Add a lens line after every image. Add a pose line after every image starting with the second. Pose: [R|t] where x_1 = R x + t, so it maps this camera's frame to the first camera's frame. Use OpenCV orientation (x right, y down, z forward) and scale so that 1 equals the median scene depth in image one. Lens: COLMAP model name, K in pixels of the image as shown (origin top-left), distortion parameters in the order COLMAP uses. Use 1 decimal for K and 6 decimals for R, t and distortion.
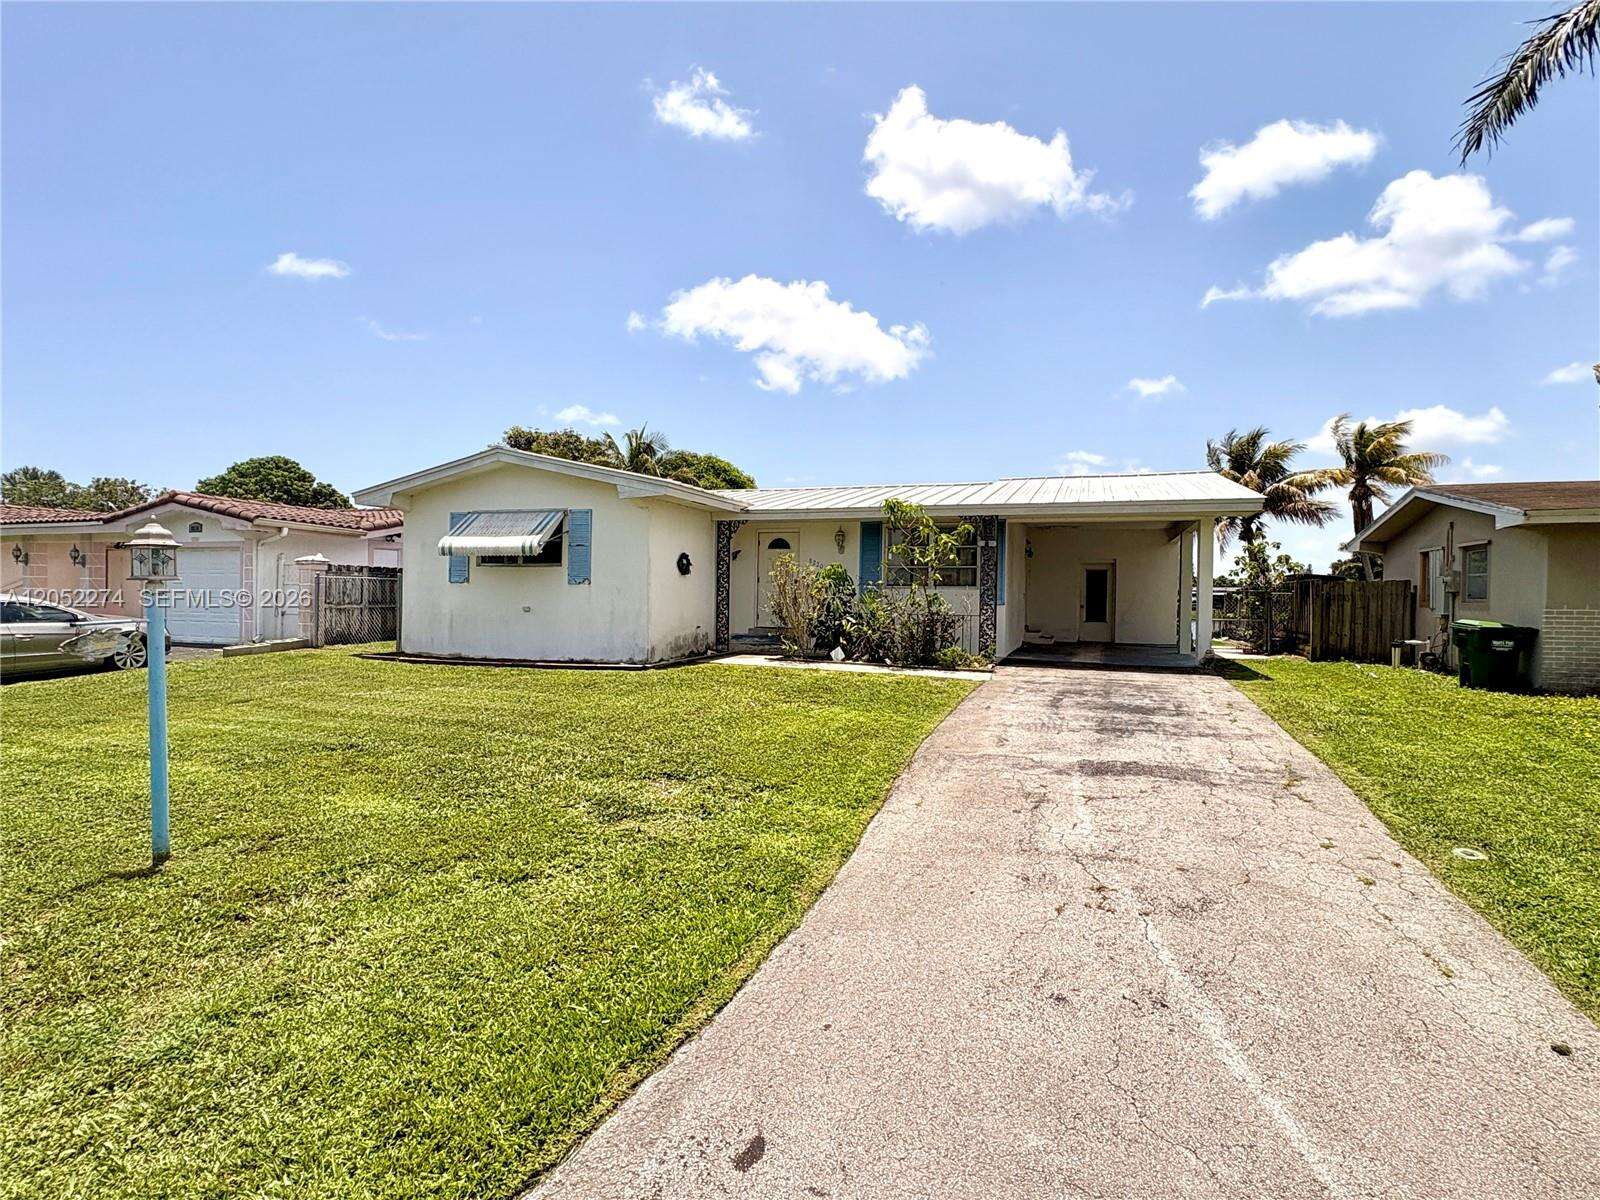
lens RADIAL K [[794.3, 0, 799.7], [0, 794.3, 624.7], [0, 0, 1]] dist [0.000251, 0.000202]
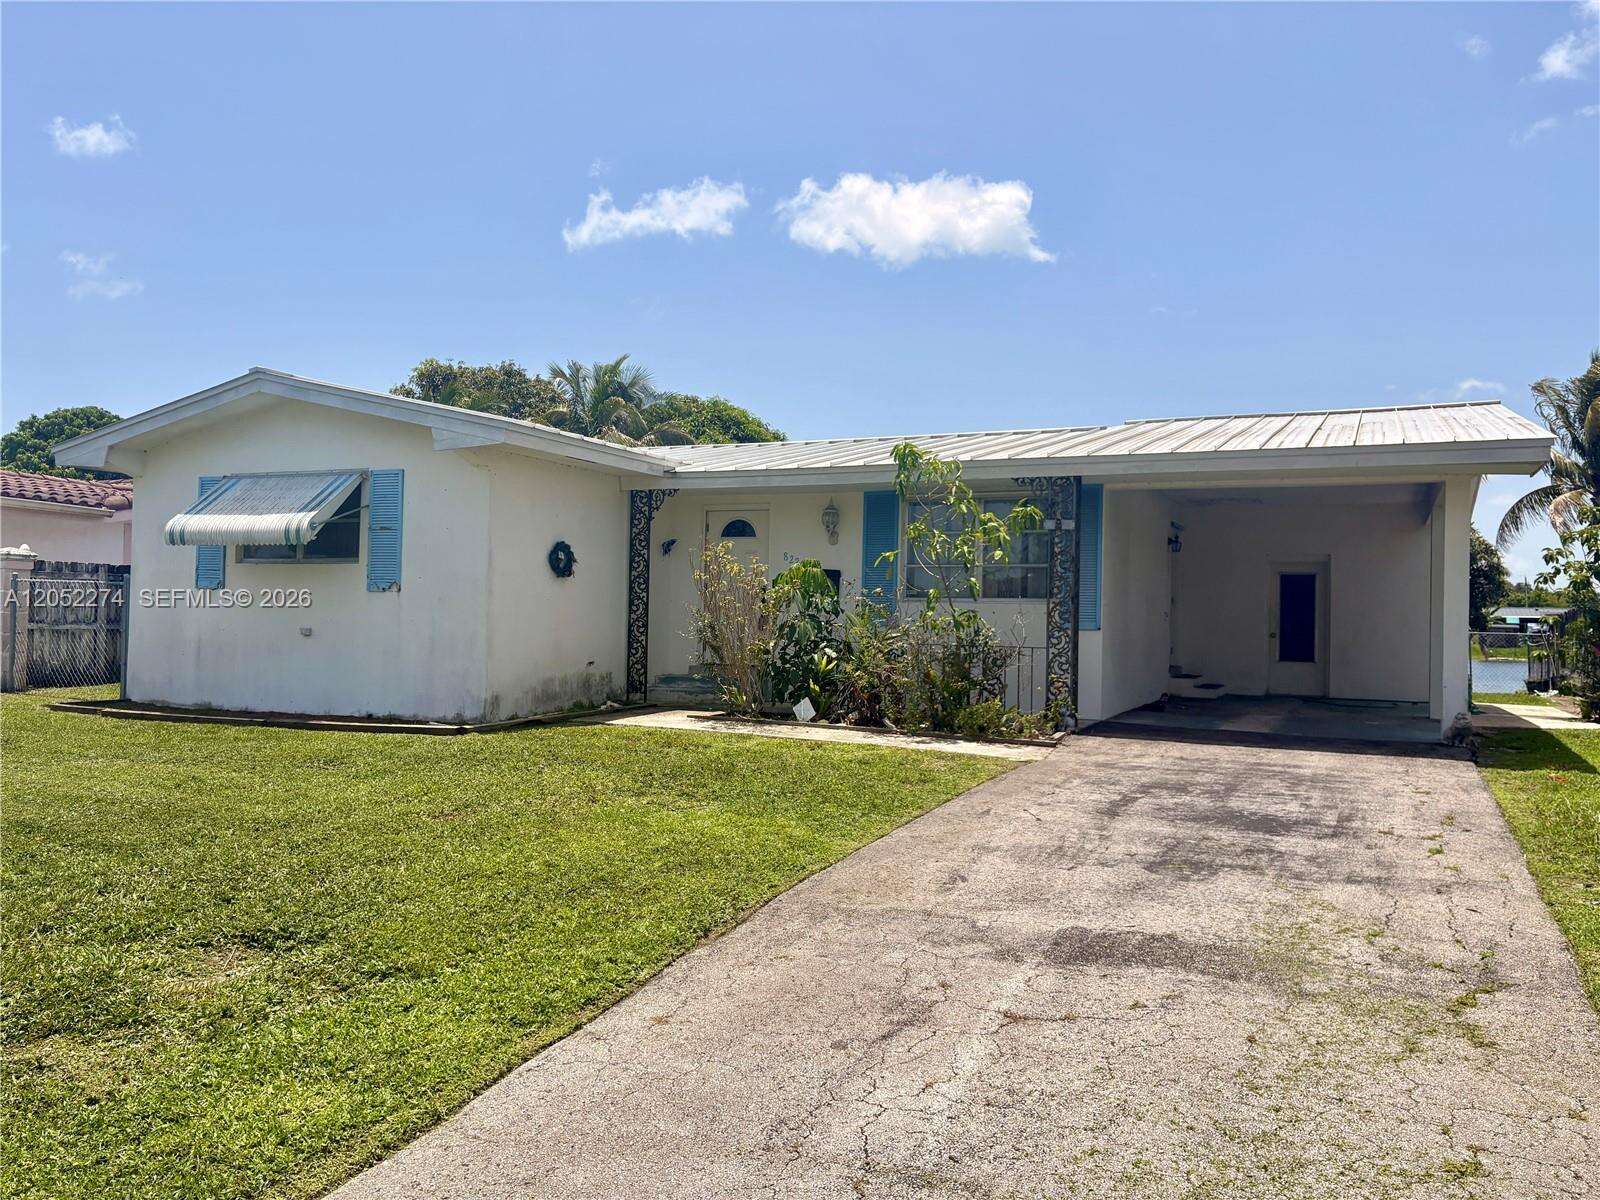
lens RADIAL K [[1203.9, 0, 800.0], [0, 1203.9, 600.0], [0, 0, 1]] dist [0.091466, -0.118914]
pose [[0.995848, 0.003798, -0.090956, 0.122603], [-0.008512, 0.998637, -0.051494, 0.000946], [0.090637, 0.052054, 0.994523, 0.094794]]
